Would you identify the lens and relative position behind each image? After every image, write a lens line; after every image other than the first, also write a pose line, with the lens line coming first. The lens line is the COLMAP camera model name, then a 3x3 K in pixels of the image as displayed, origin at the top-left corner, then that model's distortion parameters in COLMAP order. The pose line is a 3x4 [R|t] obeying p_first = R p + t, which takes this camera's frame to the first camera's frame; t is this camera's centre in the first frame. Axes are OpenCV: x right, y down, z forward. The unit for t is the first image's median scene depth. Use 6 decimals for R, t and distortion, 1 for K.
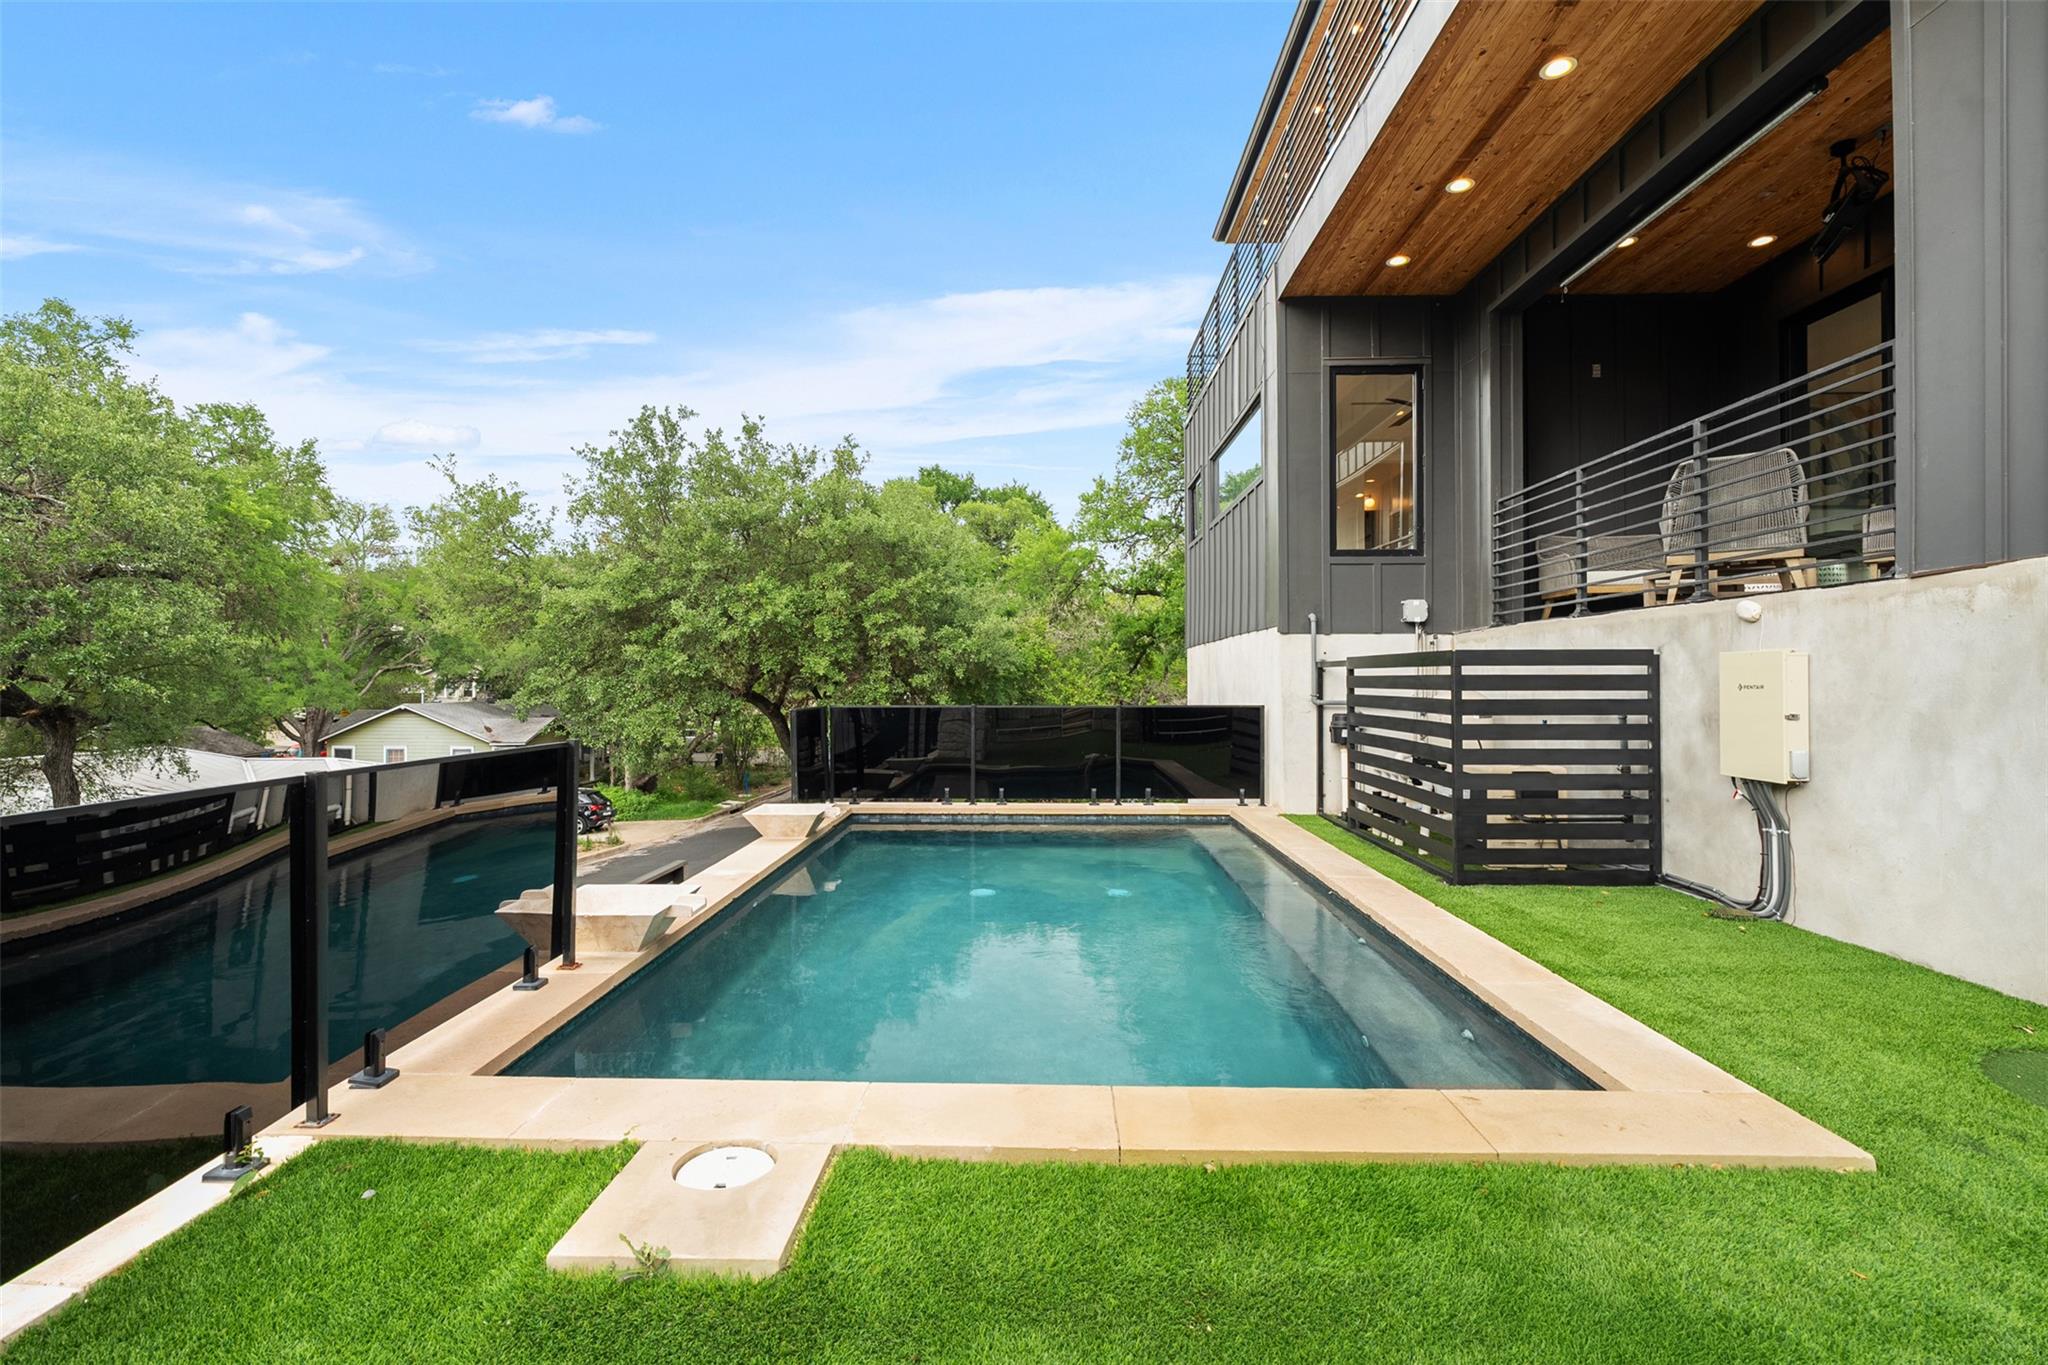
lens RADIAL K [[945.6, 0, 1017.9], [0, 945.6, 646.5], [0, 0, 1]] dist [0.003214, 0.001262]
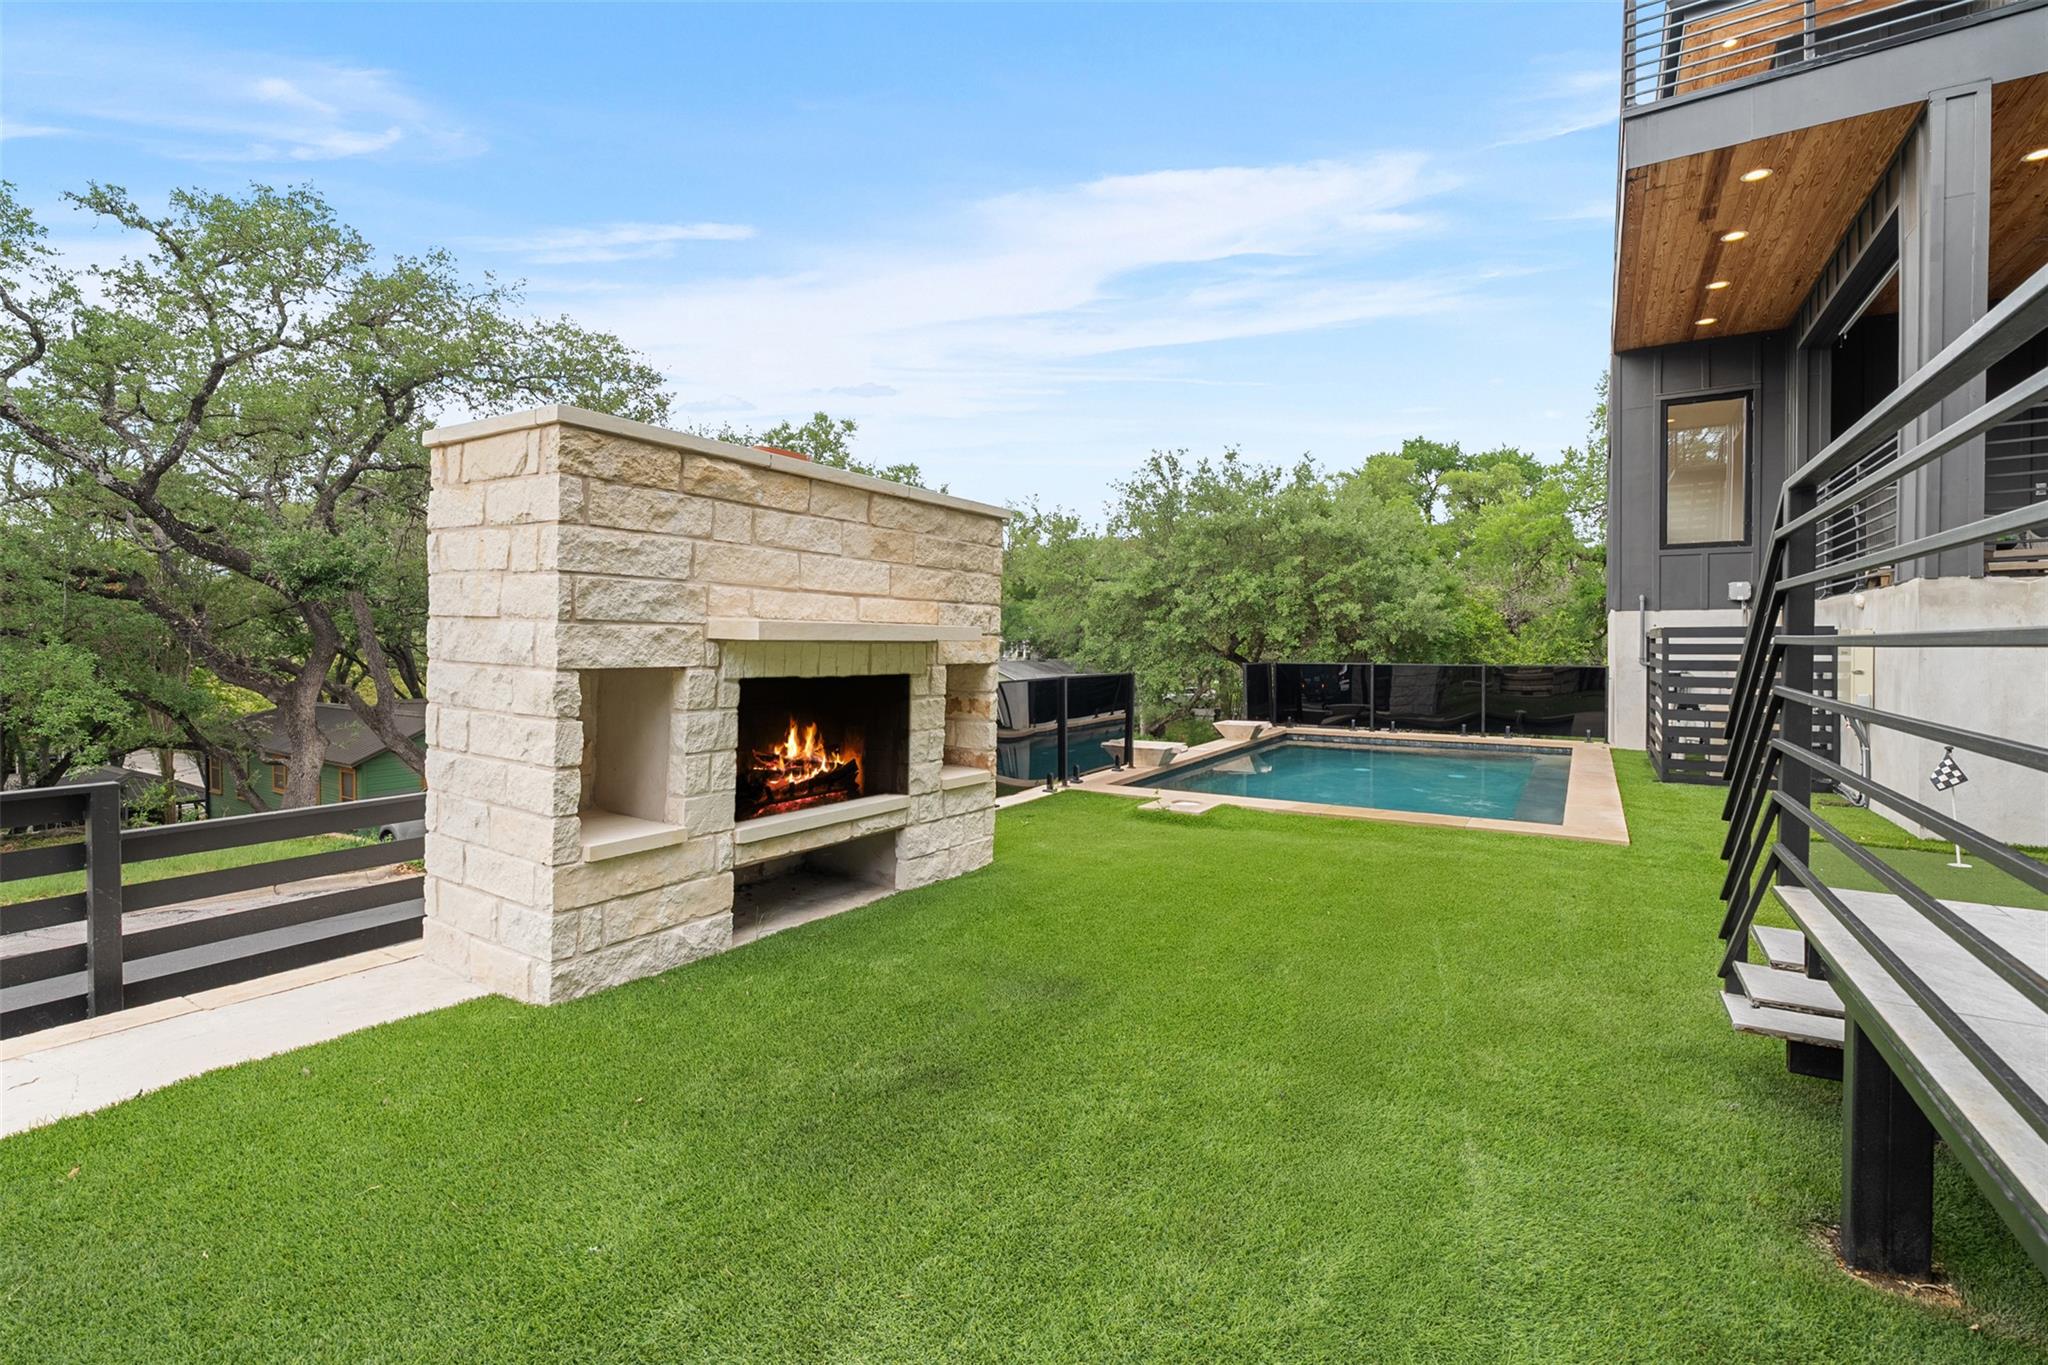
lens RADIAL K [[923.2, 0, 1024.8], [0, 923.2, 680.1], [0, 0, 1]] dist [-0.001350, -0.000018]
pose [[0.869513, 0.019478, -0.493526, 0.121734], [0.017924, 0.997319, 0.070942, -0.013828], [0.493585, -0.070531, 0.866833, -0.315521]]
